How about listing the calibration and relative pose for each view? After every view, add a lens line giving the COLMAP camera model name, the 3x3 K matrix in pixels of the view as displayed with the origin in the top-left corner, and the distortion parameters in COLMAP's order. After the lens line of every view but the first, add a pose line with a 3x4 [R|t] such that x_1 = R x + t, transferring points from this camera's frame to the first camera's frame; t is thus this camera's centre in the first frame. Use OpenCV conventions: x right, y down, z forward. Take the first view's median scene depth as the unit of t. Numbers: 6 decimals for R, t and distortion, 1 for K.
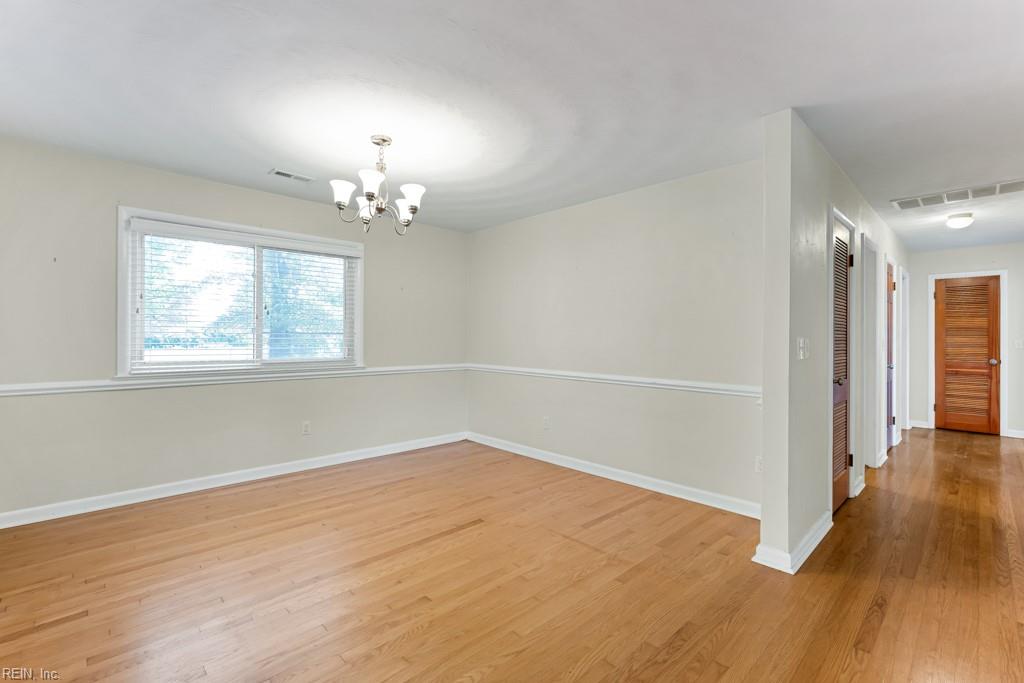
lens RADIAL K [[454.1, 0, 508.4], [0, 454.1, 342.6], [0, 0, 1]] dist [-0.004620, -0.000438]
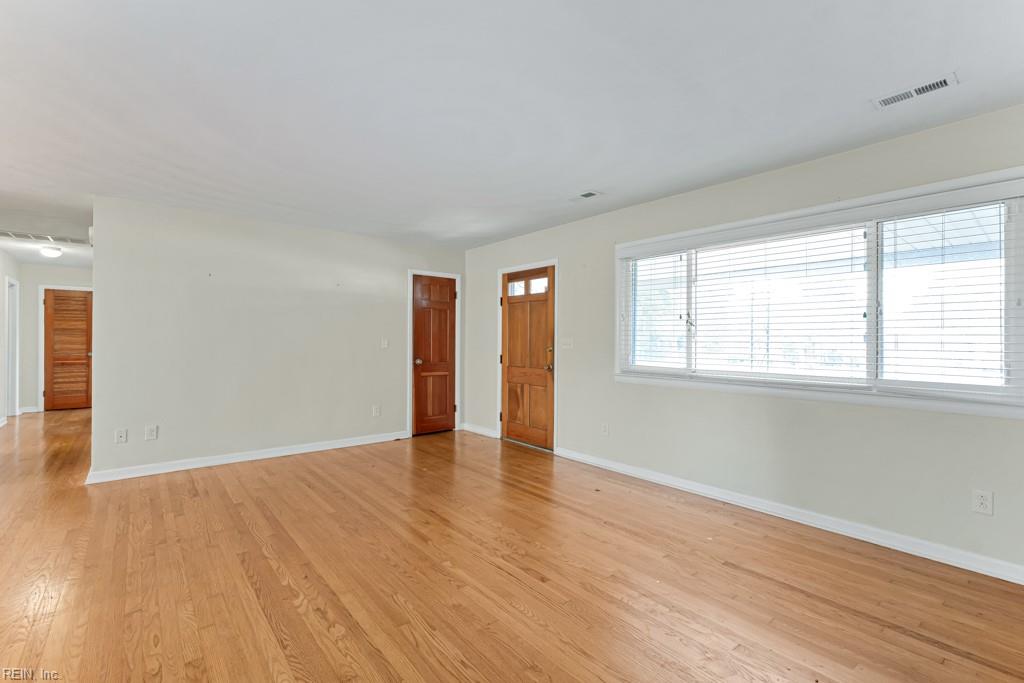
lens RADIAL K [[454.1, 0, 548.3], [0, 454.1, 335.4], [0, 0, 1]] dist [-0.004620, -0.000438]
pose [[0.033020, 0.006910, 0.999431, -0.237919], [0.002420, 0.999973, -0.006994, -0.001994], [-0.999452, 0.002650, 0.033002, -0.414613]]
